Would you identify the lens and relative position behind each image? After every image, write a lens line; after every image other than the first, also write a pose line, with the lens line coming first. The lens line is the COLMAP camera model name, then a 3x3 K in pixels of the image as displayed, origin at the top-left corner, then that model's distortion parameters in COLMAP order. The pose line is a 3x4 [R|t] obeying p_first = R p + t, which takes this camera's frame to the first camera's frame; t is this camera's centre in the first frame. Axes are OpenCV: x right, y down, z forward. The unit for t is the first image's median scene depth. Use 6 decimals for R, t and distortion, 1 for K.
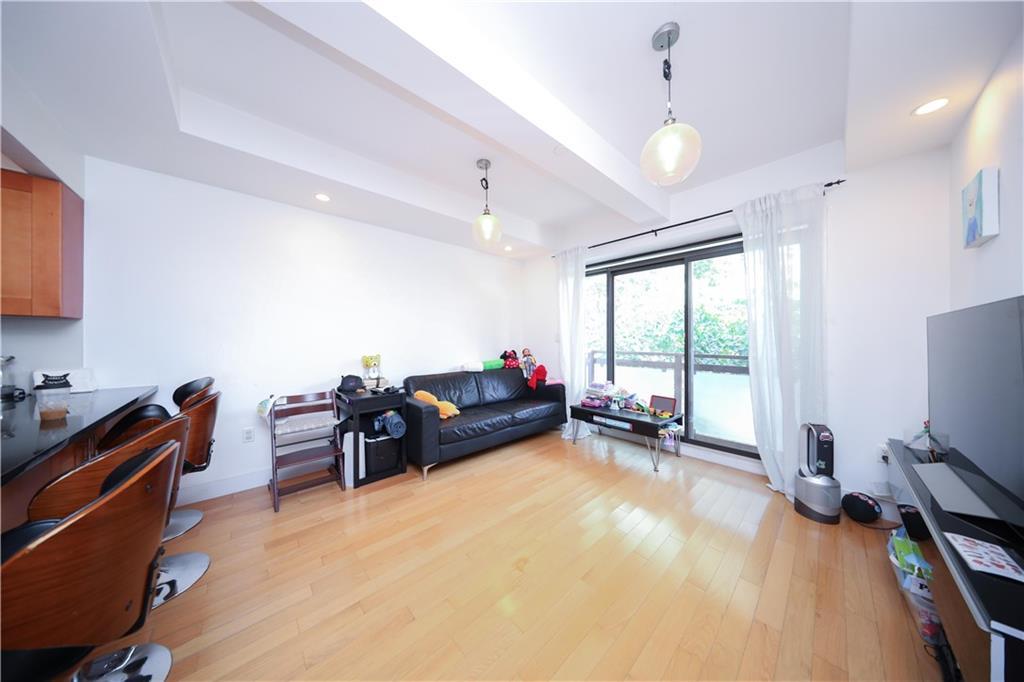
lens RADIAL K [[296.3, 0, 506.6], [0, 296.3, 337.1], [0, 0, 1]] dist [-0.004133, -0.000027]
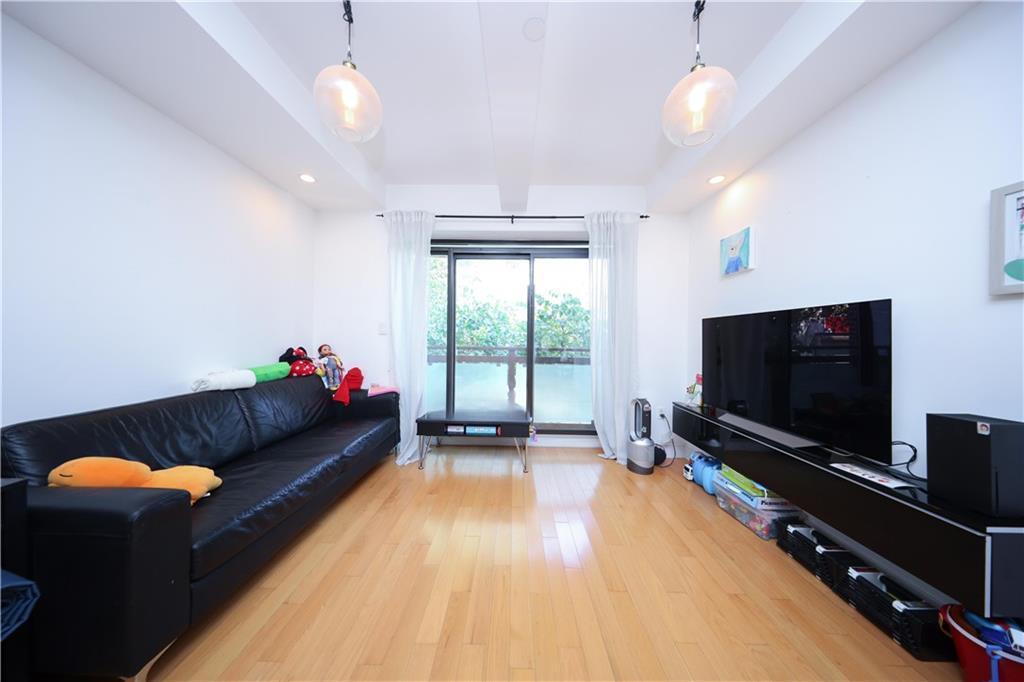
lens RADIAL K [[295.6, 0, 509.7], [0, 295.6, 339.6], [0, 0, 1]] dist [-0.000367, -0.000017]
pose [[0.684255, 0.002539, 0.729238, -0.172216], [-0.016250, 0.999799, 0.011767, 0.016940], [-0.729062, -0.019901, 0.684159, 0.321287]]
